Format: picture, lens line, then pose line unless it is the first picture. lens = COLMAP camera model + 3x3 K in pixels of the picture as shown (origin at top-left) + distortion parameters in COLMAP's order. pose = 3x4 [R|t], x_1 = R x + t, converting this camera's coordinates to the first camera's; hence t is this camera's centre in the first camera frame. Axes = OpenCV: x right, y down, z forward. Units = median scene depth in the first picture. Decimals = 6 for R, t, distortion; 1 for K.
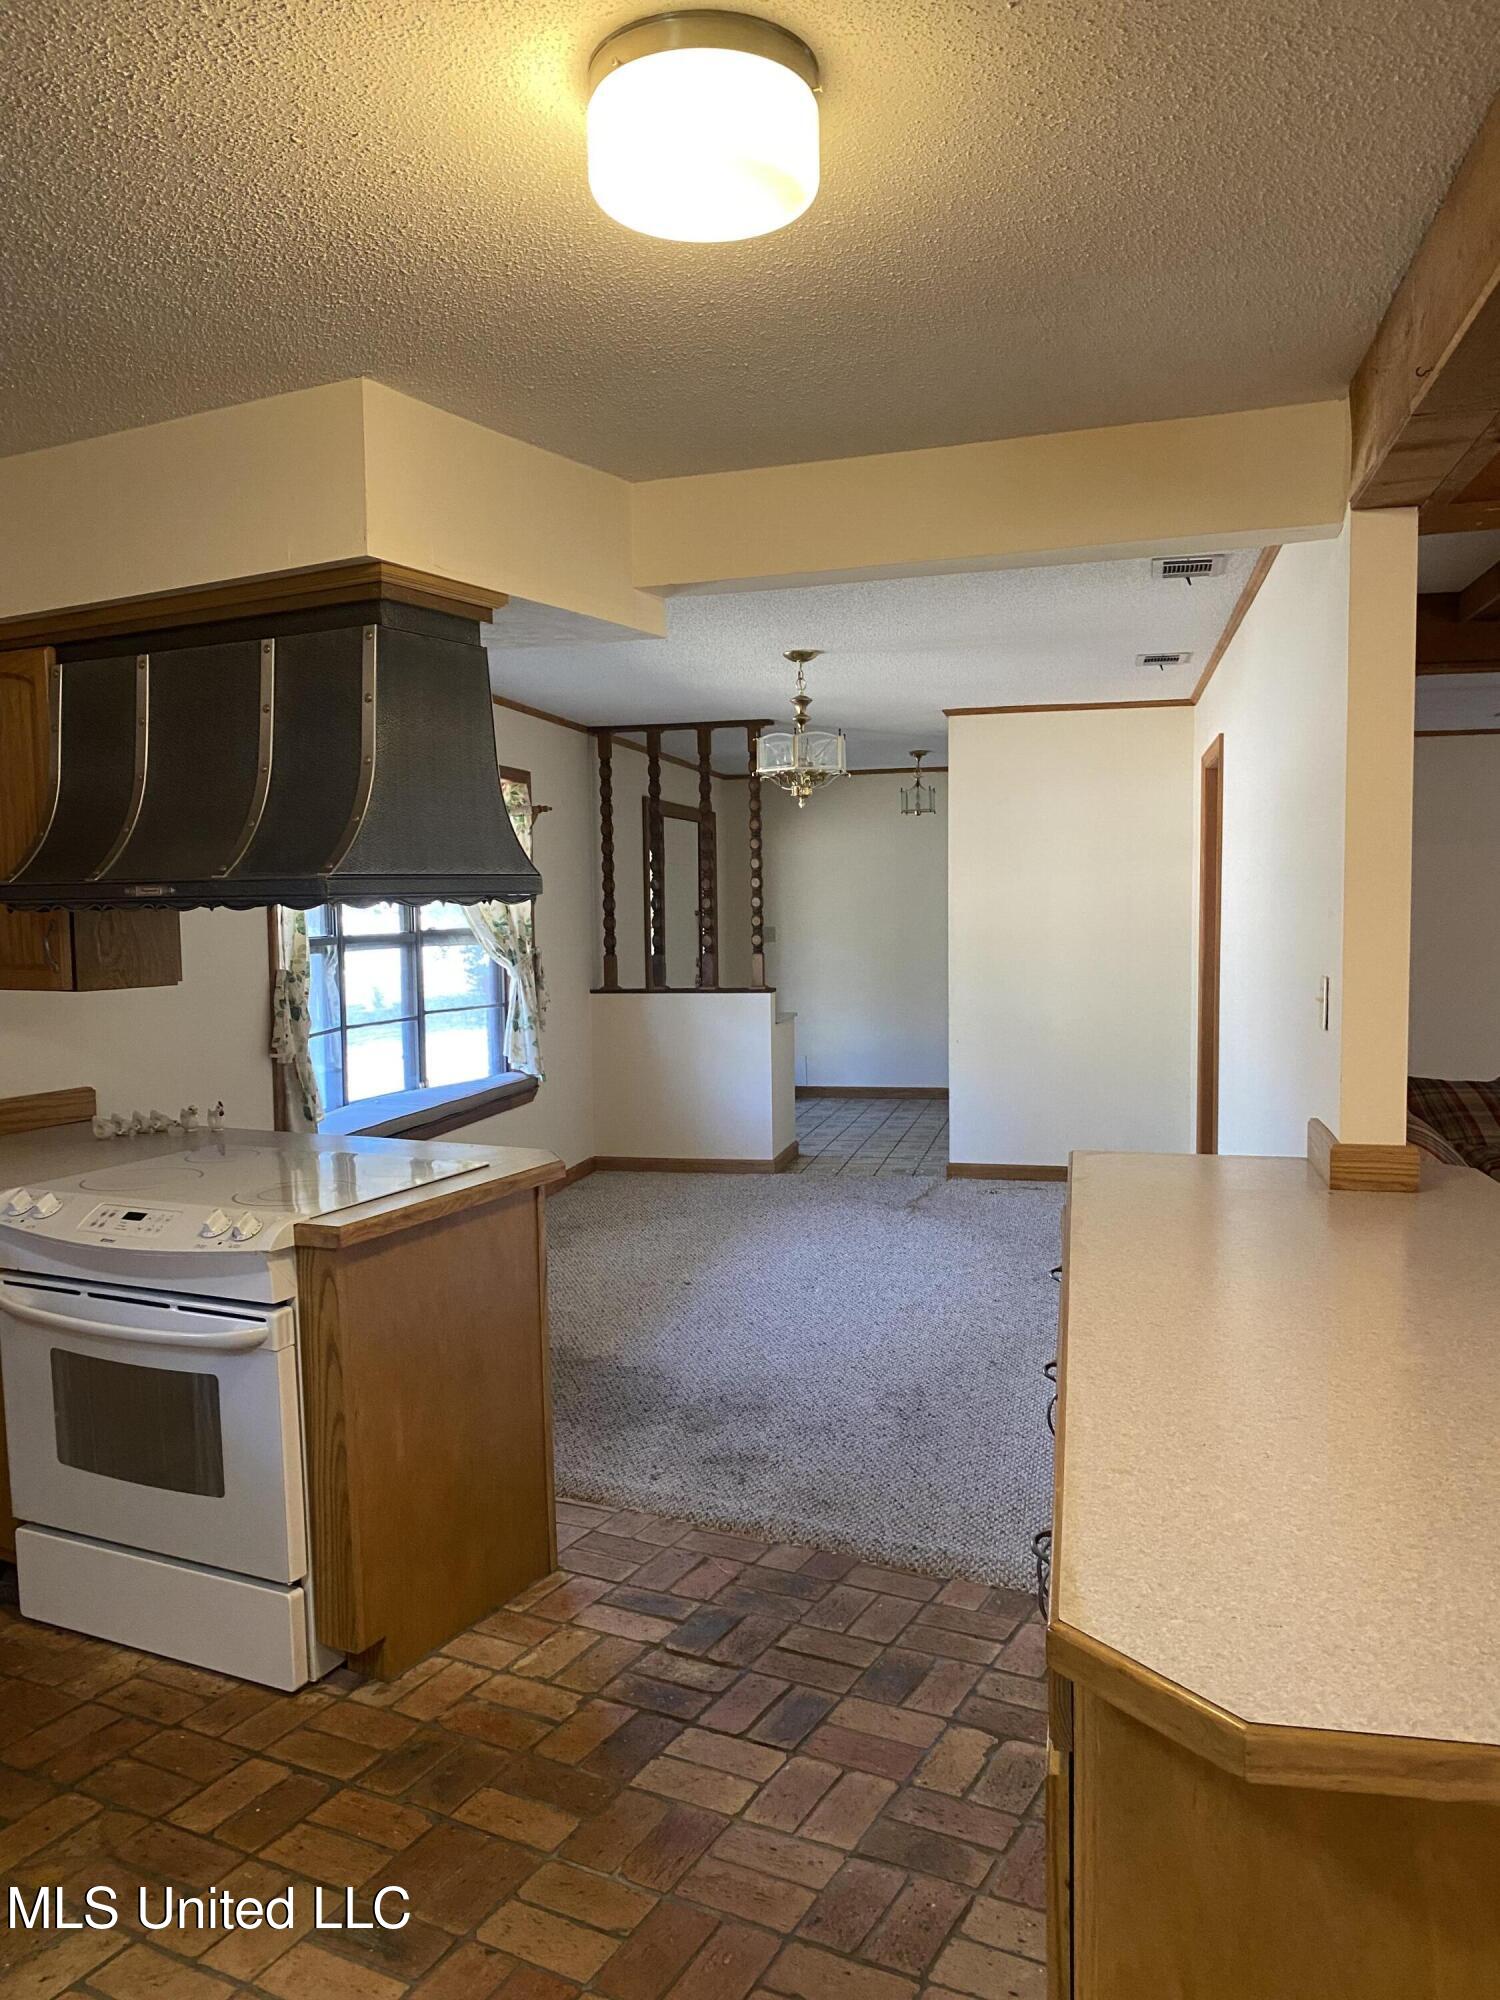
lens RADIAL K [[1491.8, 0, 750.0], [0, 1491.8, 1000.0], [0, 0, 1]] dist [0.008486, -0.044720]
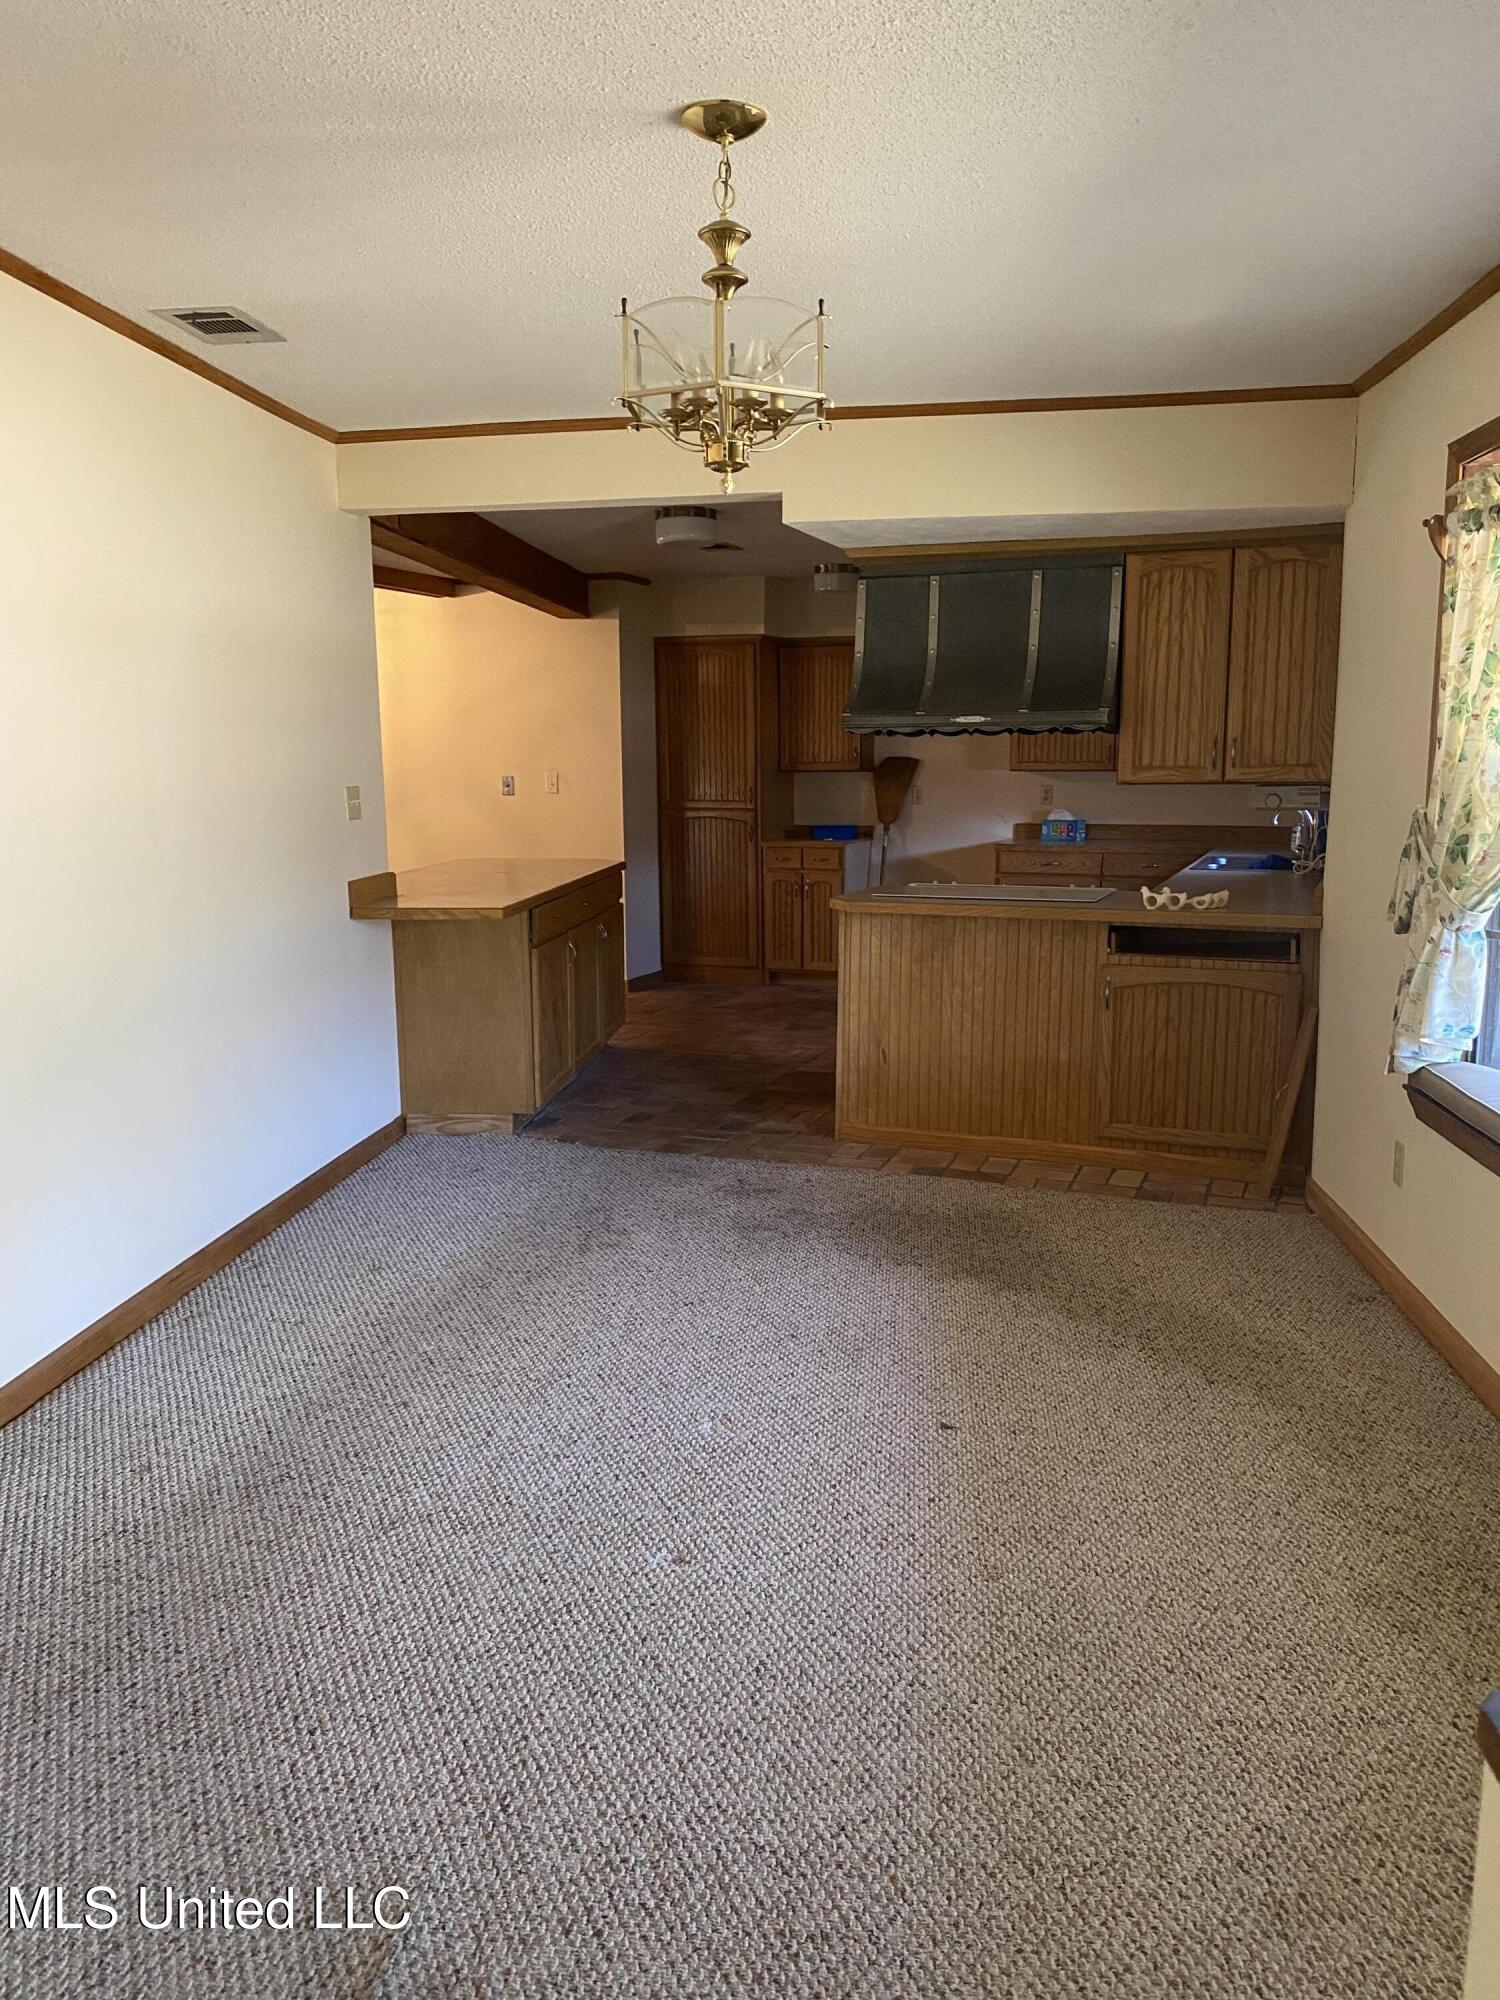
lens RADIAL K [[1491.8, 0, 750.0], [0, 1491.8, 1000.0], [0, 0, 1]] dist [0.008486, -0.044720]
pose [[-0.993319, 0.047123, -0.105344, 0.107970], [0.020499, 0.970365, 0.240772, -0.133955], [0.113568, 0.237004, -0.964848, 2.050343]]
